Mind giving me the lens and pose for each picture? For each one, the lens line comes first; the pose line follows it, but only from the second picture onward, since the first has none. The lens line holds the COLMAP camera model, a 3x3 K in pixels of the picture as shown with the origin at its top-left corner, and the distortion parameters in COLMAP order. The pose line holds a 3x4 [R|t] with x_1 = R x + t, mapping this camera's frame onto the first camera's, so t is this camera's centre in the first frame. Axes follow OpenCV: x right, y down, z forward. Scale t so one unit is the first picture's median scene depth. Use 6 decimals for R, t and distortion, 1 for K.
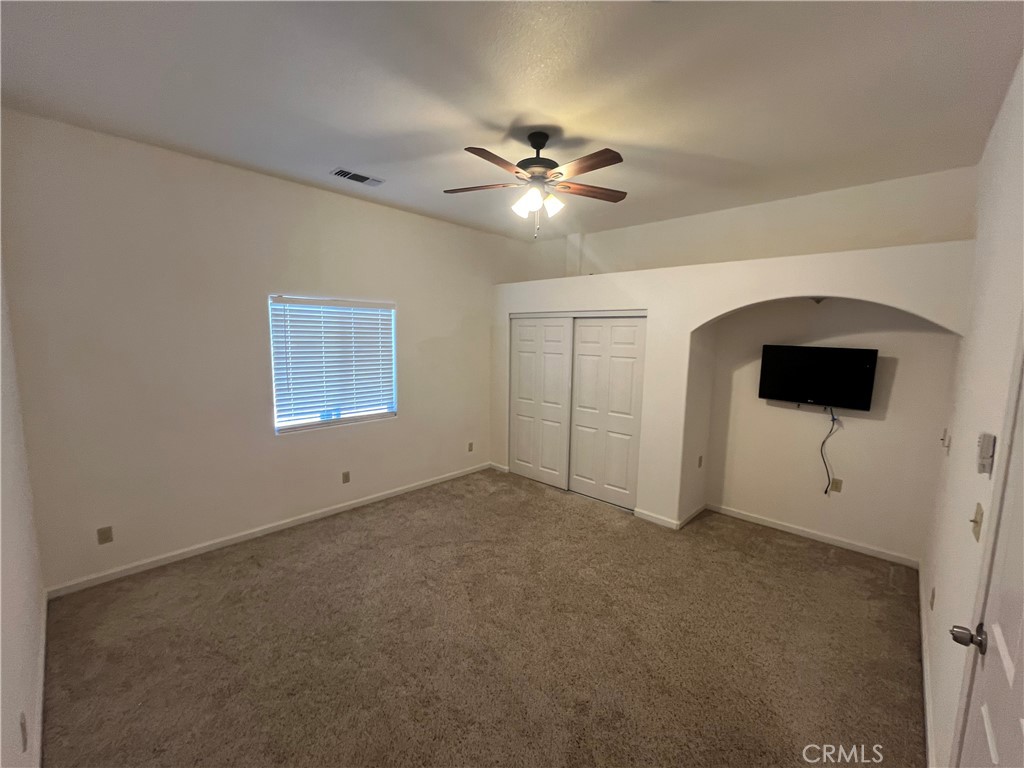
lens RADIAL K [[410.3, 0, 511.7], [0, 410.3, 388.7], [0, 0, 1]] dist [-0.041078, 0.026336]
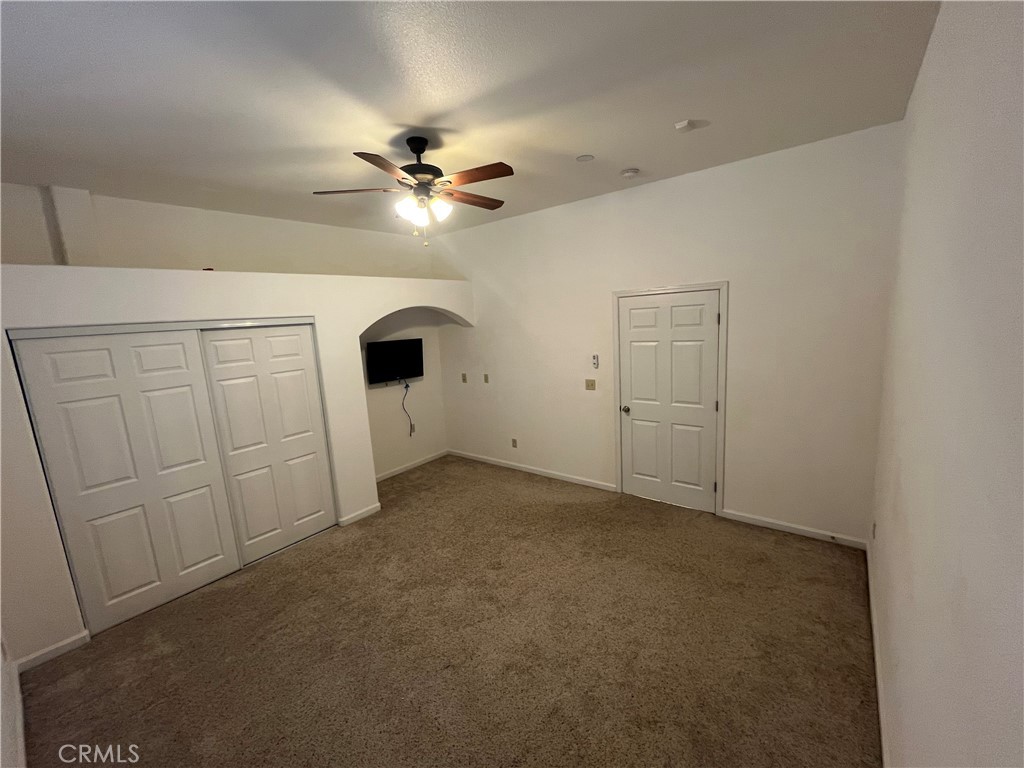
lens RADIAL K [[410.3, 0, 511.7], [0, 410.3, 388.7], [0, 0, 1]] dist [-0.041078, 0.026336]
pose [[-0.087438, -0.170052, 0.981548, -0.730029], [0.206999, 0.960713, 0.184882, -0.116481], [-0.974426, 0.219345, -0.048802, 0.664189]]
